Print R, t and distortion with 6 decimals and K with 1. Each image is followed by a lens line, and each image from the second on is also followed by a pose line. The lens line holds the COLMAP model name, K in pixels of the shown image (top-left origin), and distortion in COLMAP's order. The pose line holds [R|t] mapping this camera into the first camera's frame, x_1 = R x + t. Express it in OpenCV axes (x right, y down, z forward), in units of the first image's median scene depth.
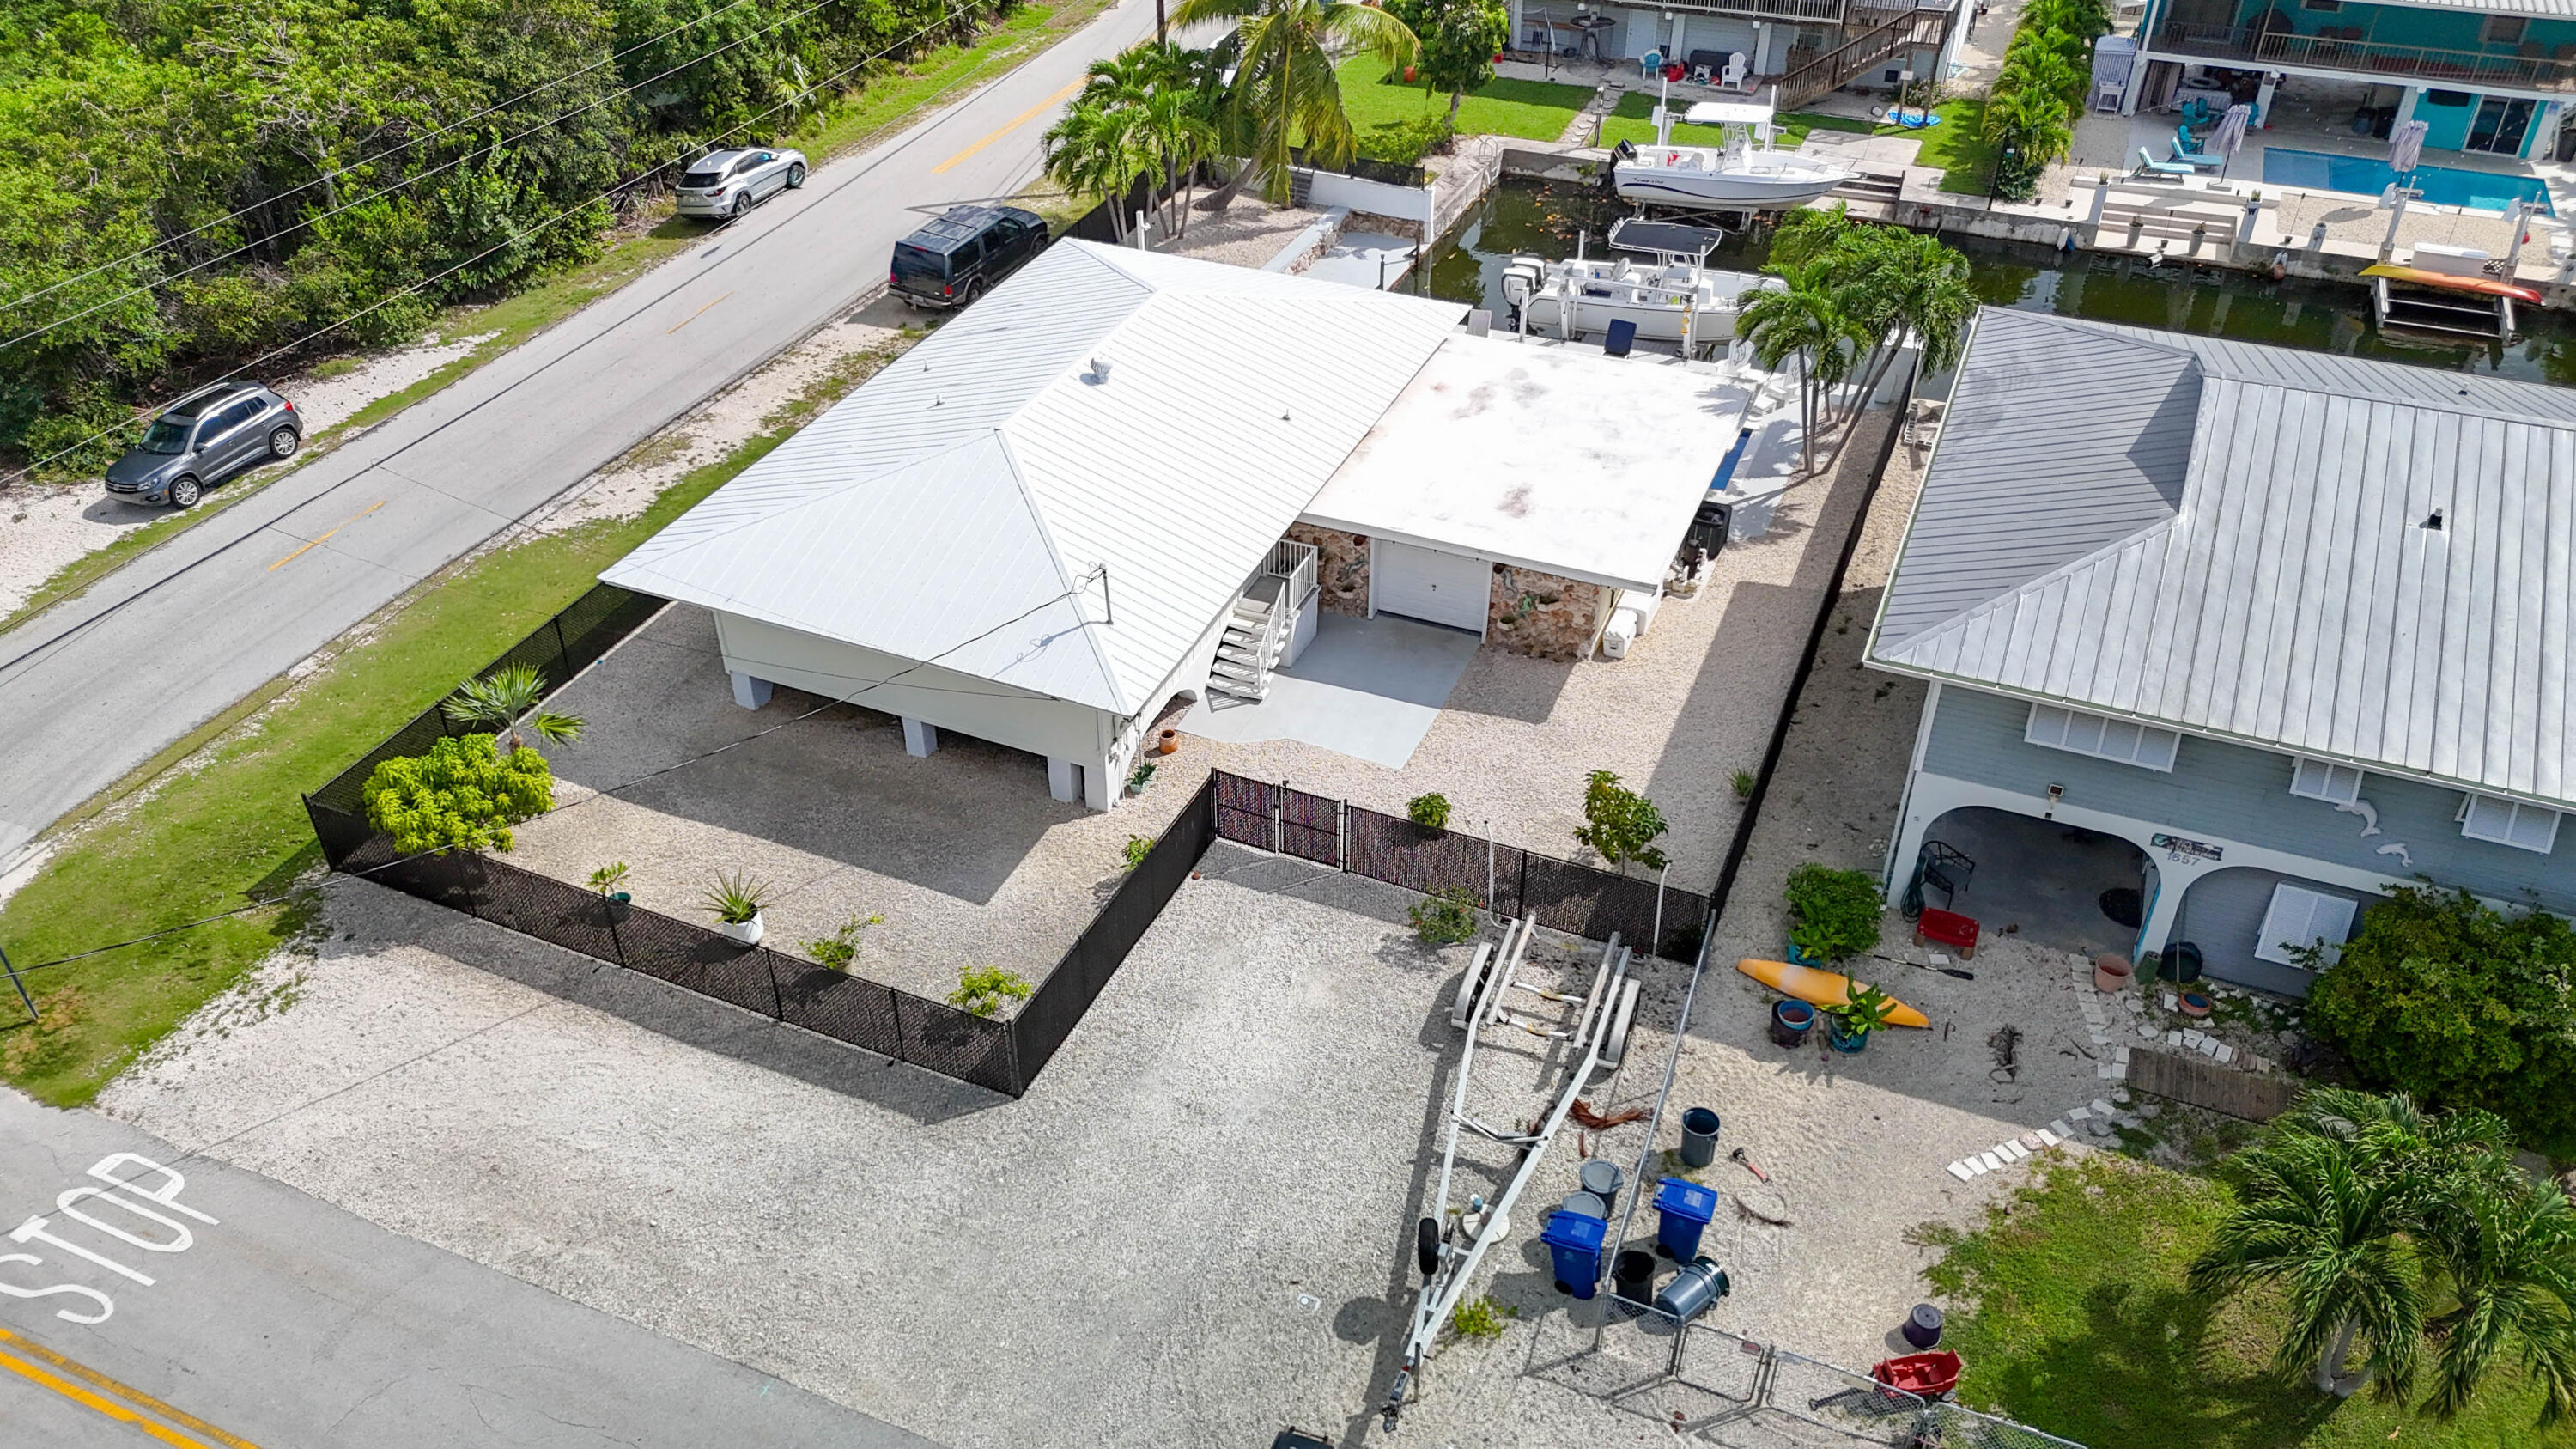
lens RADIAL K [[1906.1, 0, 1303.7], [0, 1906.1, 730.2], [0, 0, 1]] dist [0.056982, -0.054884]
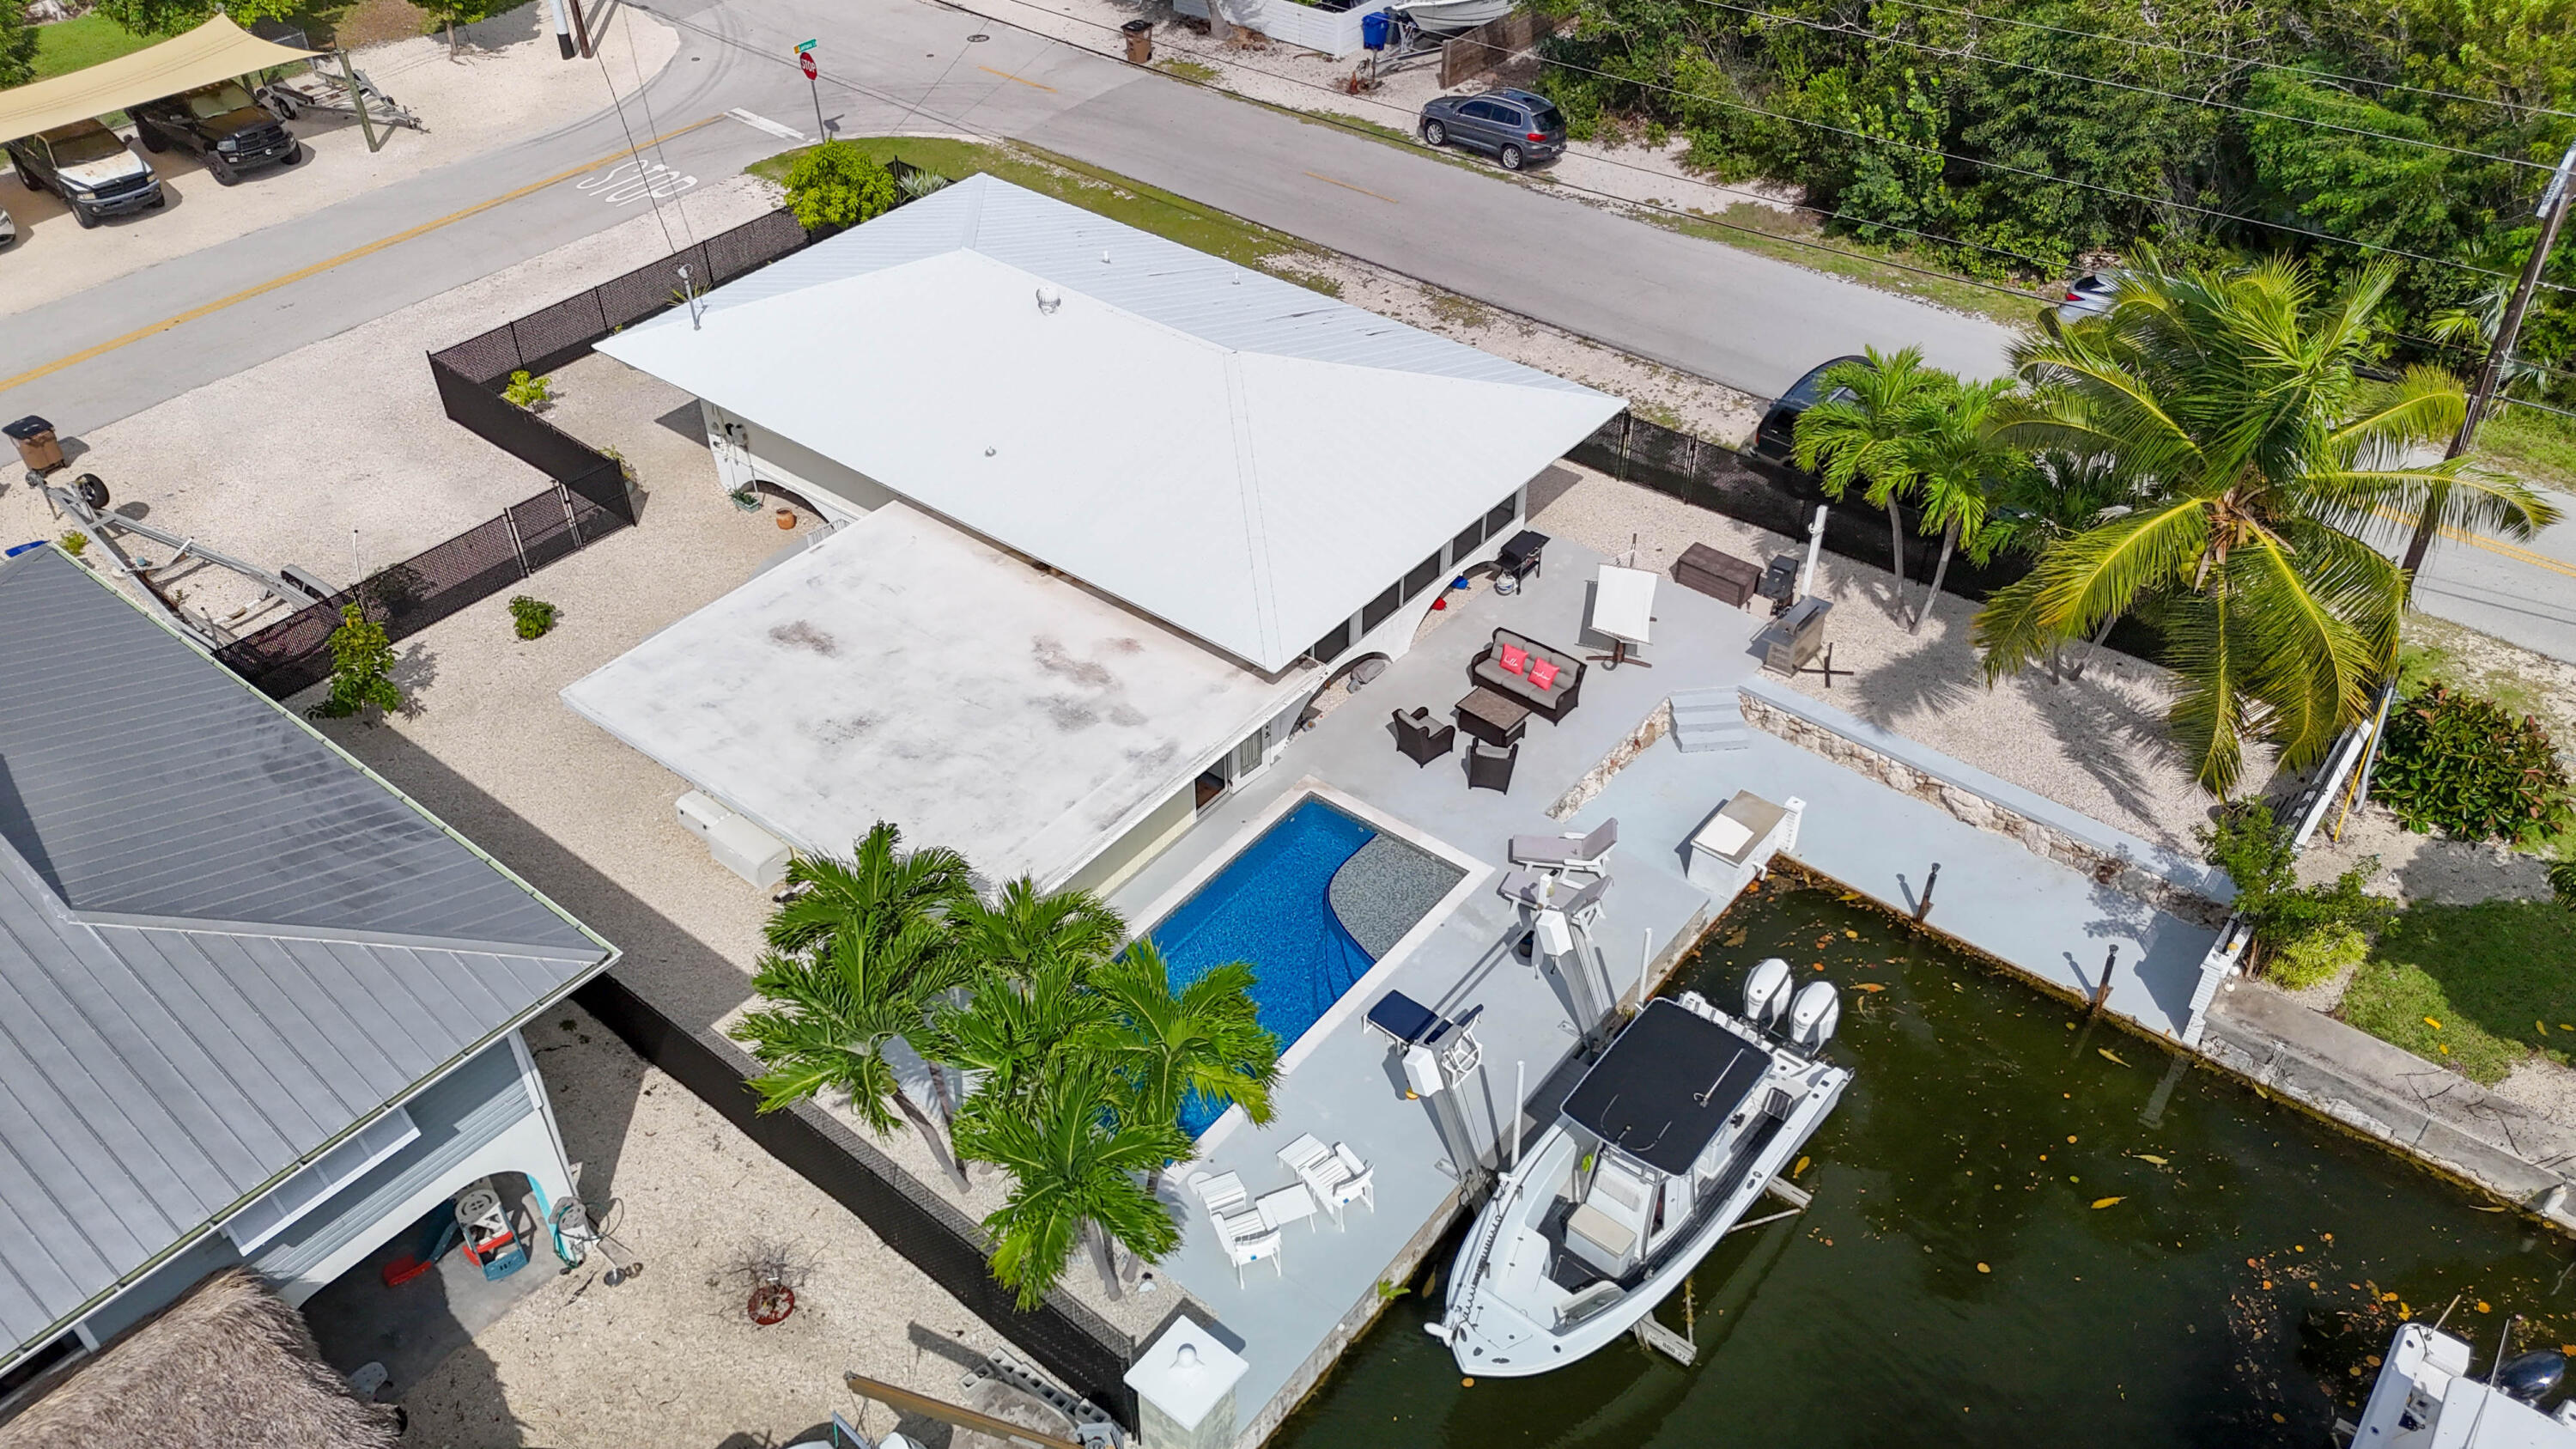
lens RADIAL K [[1906.1, 0, 1305.3], [0, 1906.1, 733.1], [0, 0, 1]] dist [0.056982, -0.054884]
pose [[-0.268865, 0.609891, -0.745483, 0.761803], [-0.560117, 0.530650, 0.636144, -0.816912], [0.783569, 0.588595, 0.198937, 1.122951]]
